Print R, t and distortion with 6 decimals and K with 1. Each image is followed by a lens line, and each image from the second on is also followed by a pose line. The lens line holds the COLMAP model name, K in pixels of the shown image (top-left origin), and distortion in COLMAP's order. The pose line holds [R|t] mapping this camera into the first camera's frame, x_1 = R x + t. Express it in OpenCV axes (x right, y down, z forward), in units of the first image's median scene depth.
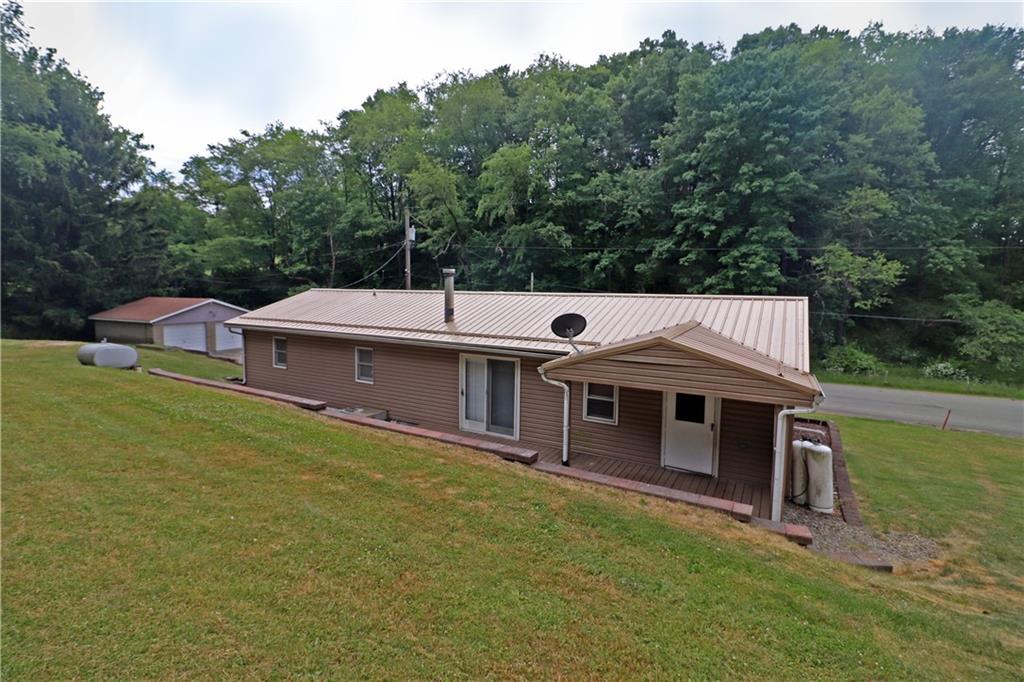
lens RADIAL K [[477.1, 0, 511.0], [0, 477.1, 343.4], [0, 0, 1]] dist [-0.003757, -0.008150]
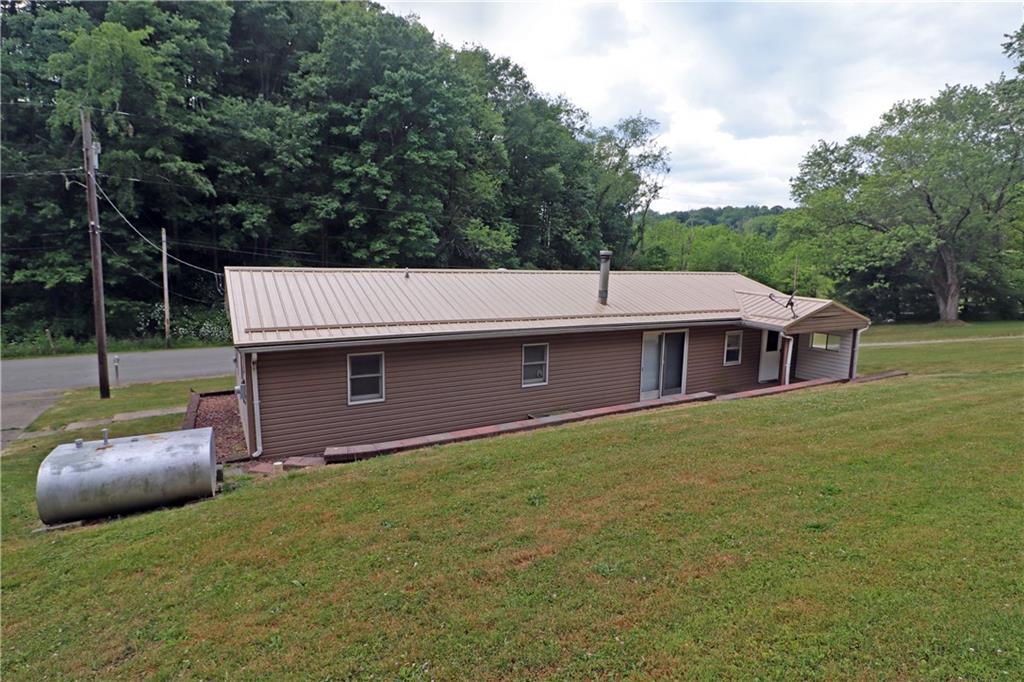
lens RADIAL K [[543.1, 0, 511.9], [0, 543.1, 335.5], [0, 0, 1]] dist [-0.005212, -0.000369]
pose [[0.486595, -0.127791, 0.864231, -0.456597], [0.079890, 0.991608, 0.101645, -0.041676], [-0.869967, 0.019584, 0.492721, 0.229283]]
